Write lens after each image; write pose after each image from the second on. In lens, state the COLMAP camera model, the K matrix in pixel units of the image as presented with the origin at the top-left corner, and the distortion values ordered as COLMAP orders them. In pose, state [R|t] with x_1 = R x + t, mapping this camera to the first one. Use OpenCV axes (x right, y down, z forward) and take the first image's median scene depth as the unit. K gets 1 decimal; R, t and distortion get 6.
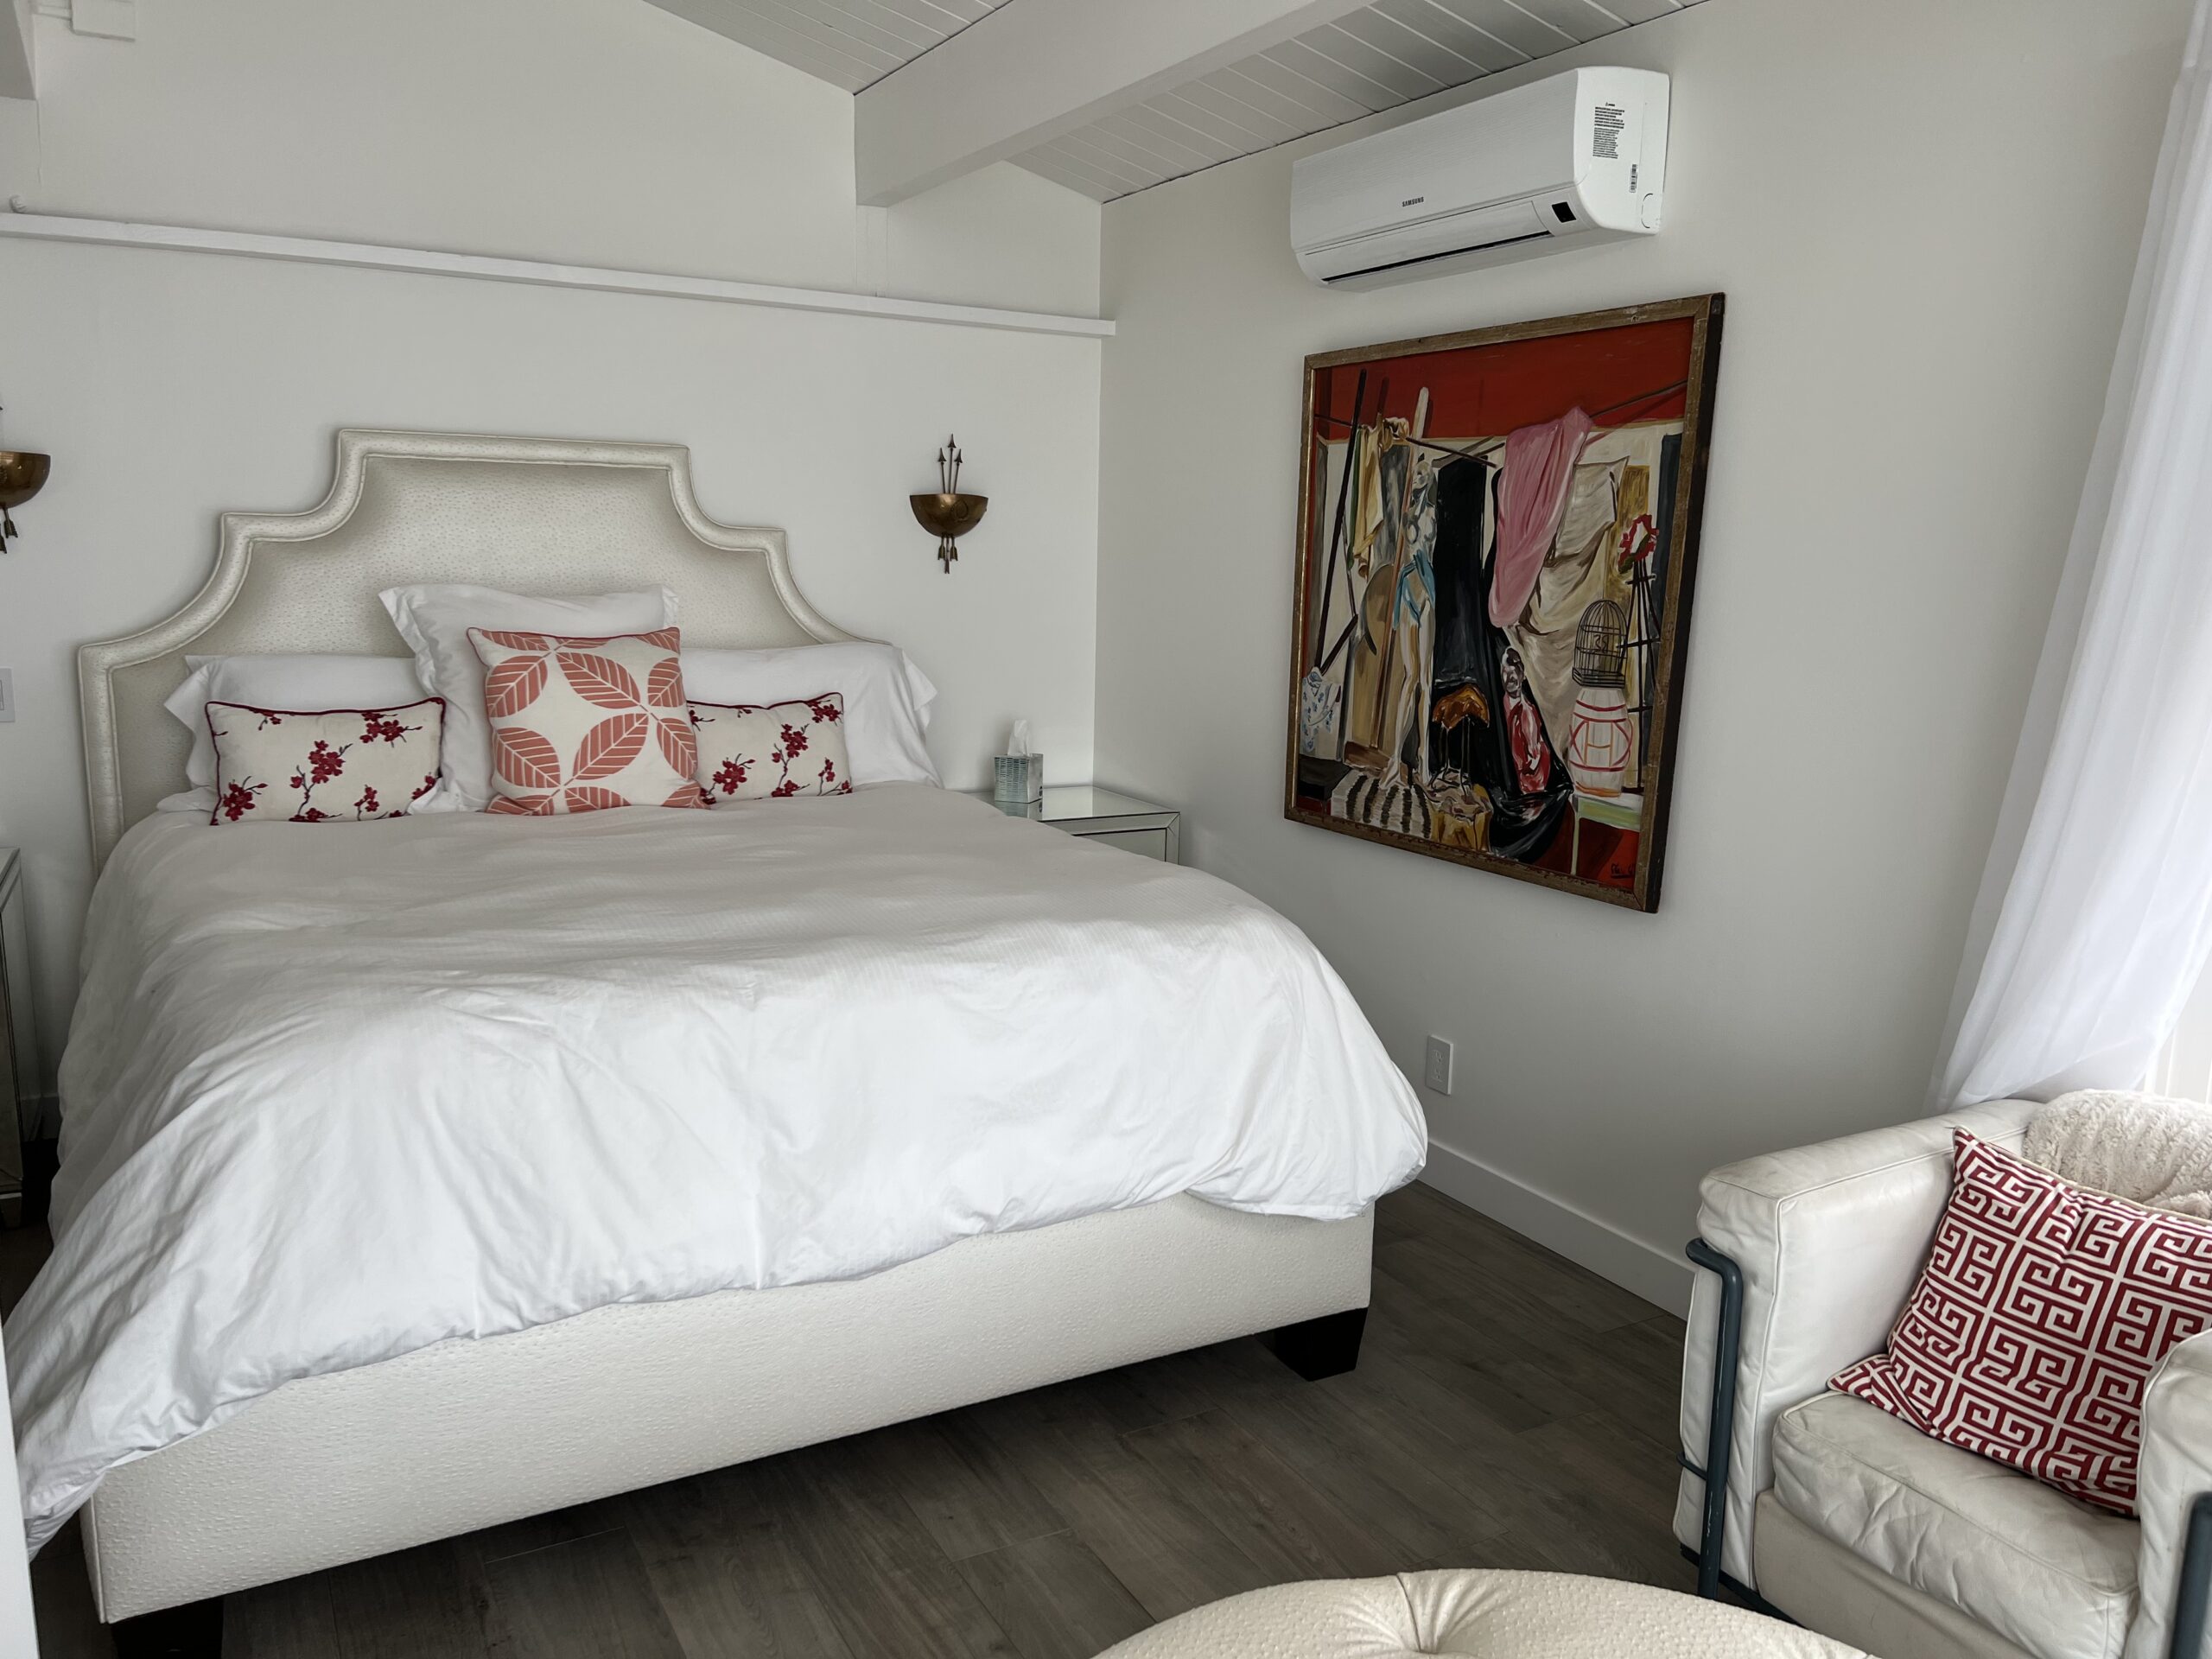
lens RADIAL K [[1656.3, 0, 1085.9], [0, 1656.3, 870.0], [0, 0, 1]] dist [0.066552, -0.076755]
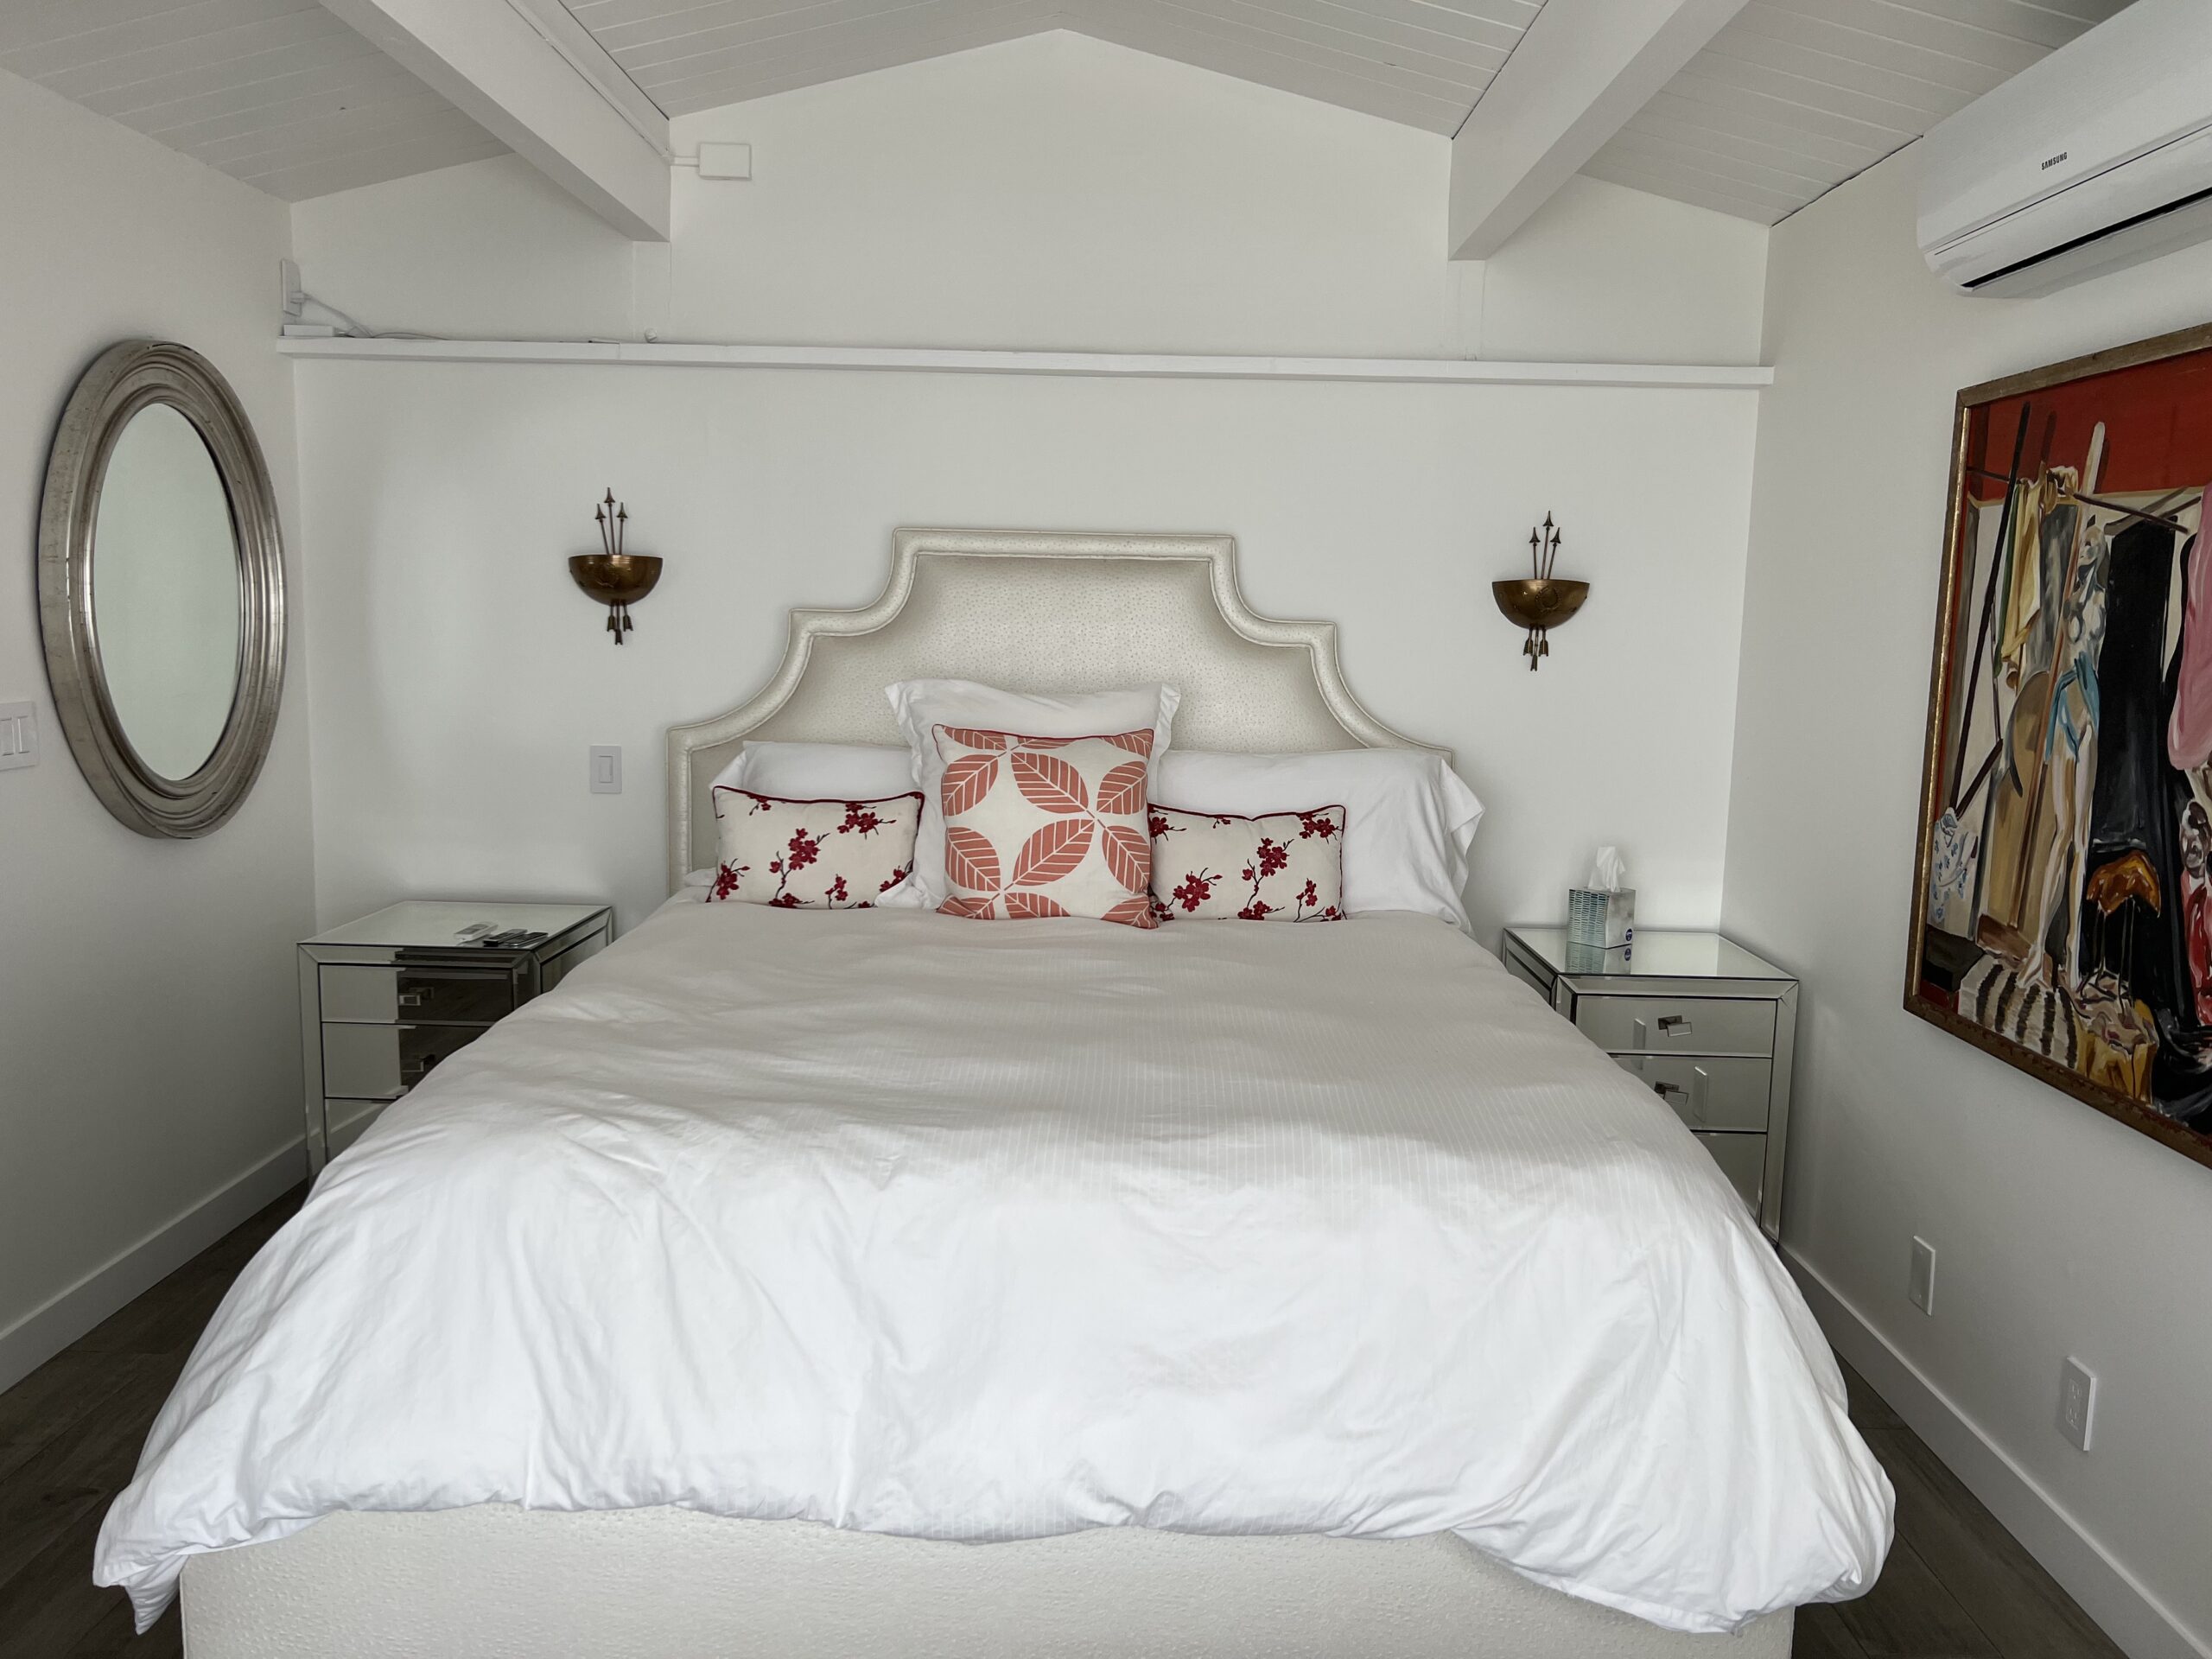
lens RADIAL K [[1656.3, 0, 1040.9], [0, 1656.3, 864.8], [0, 0, 1]] dist [0.066552, -0.076755]
pose [[0.866753, 0.073740, -0.493257, 0.208684], [-0.100429, 0.994556, -0.027791, -0.049053], [0.488522, 0.073625, 0.869440, 0.221012]]
